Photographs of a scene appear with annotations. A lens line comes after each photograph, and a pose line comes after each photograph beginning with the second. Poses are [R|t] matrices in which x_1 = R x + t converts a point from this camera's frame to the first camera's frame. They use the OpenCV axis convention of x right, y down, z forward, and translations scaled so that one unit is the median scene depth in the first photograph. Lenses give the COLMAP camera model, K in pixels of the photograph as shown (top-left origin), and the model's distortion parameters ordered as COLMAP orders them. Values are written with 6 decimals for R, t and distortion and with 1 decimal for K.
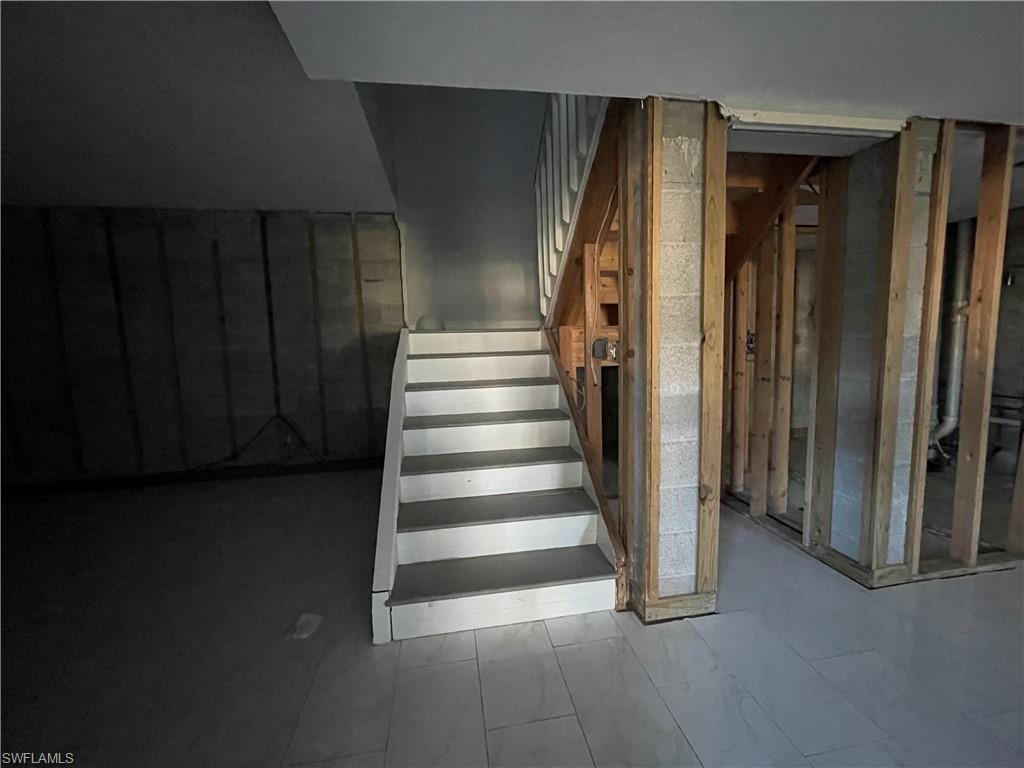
lens RADIAL K [[414.3, 0, 511.2], [0, 414.3, 382.6], [0, 0, 1]] dist [0.000896, 0.000084]
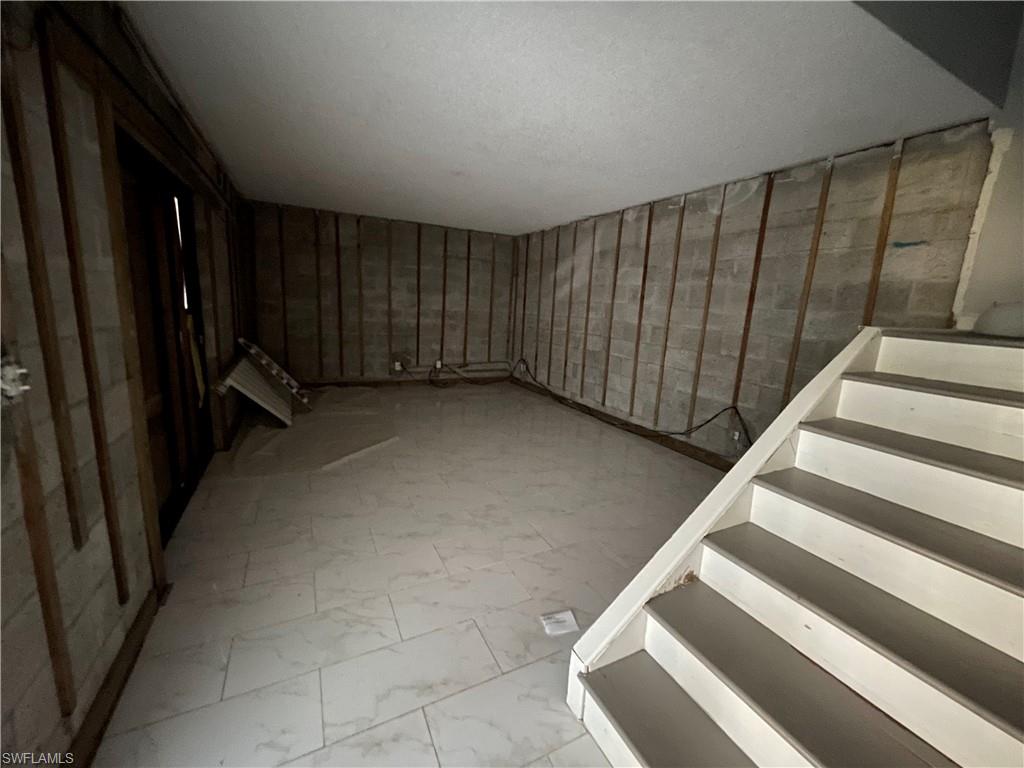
lens RADIAL K [[414.3, 0, 512.7], [0, 414.3, 383.0], [0, 0, 1]] dist [0.000896, 0.000084]
pose [[0.308995, 0.224753, -0.924126, 0.118033], [-0.160304, 0.970082, 0.182330, -0.060407], [0.937457, 0.091802, 0.335779, 0.243350]]
